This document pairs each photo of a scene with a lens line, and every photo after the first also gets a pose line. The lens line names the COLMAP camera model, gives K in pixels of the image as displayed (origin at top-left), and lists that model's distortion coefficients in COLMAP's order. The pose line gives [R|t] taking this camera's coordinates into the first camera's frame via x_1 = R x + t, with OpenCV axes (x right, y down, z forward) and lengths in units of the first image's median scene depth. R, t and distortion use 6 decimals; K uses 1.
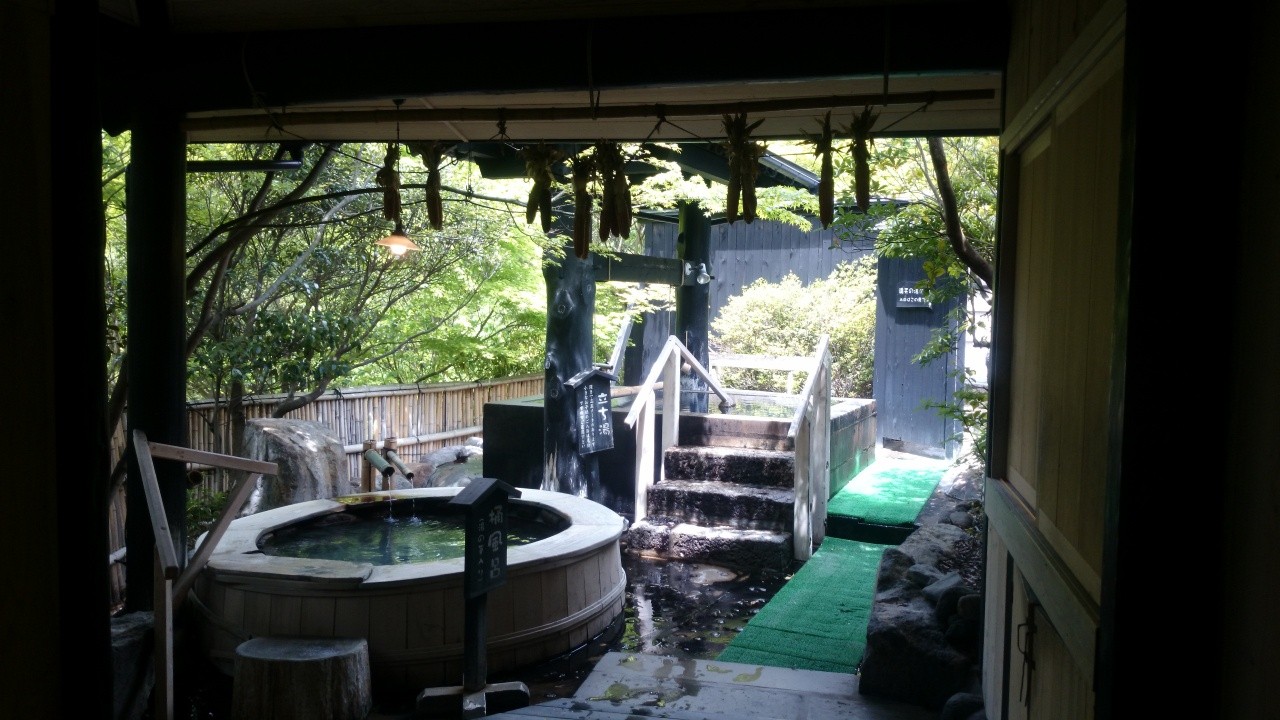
lens RADIAL K [[994.4, 0, 637.3], [0, 994.4, 377.1], [0, 0, 1]] dist [0.177976, -0.366898]
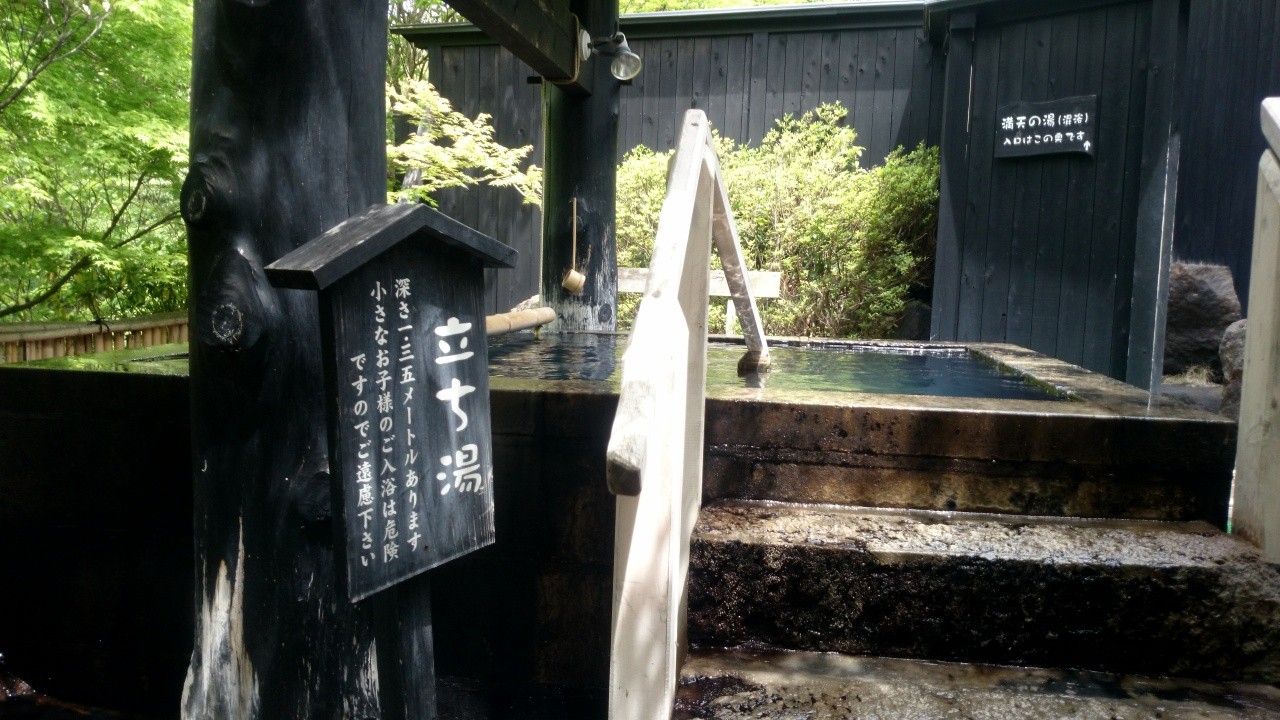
lens RADIAL K [[994.4, 0, 637.3], [0, 994.4, 377.1], [0, 0, 1]] dist [0.177976, -0.366898]
pose [[0.967644, -0.017346, 0.251723, -0.038986], [0.006470, 0.999012, 0.043970, 0.014951], [-0.252237, -0.040919, 0.966800, 0.569945]]
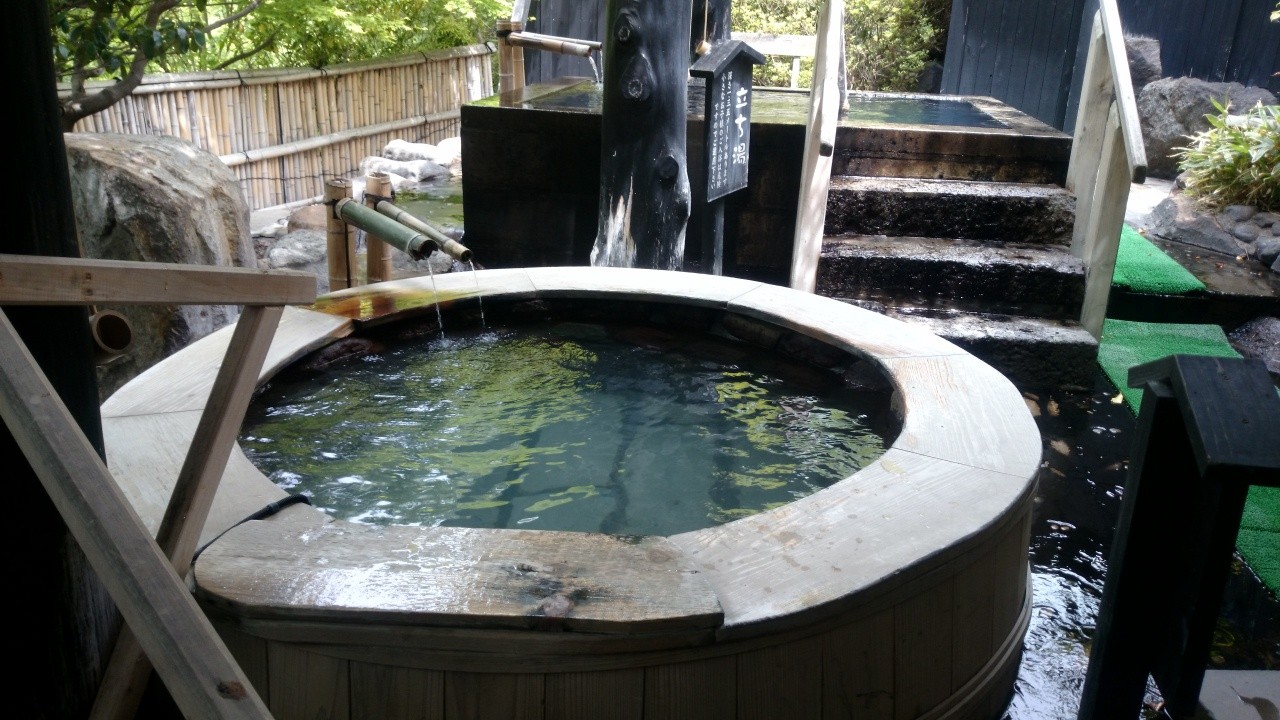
lens RADIAL K [[994.4, 0, 637.3], [0, 994.4, 377.1], [0, 0, 1]] dist [0.177976, -0.366898]
pose [[0.967186, -0.066175, 0.245298, -0.181523], [-0.007569, 0.957550, 0.288167, 0.006800], [-0.253955, -0.280568, 0.925629, 0.329562]]
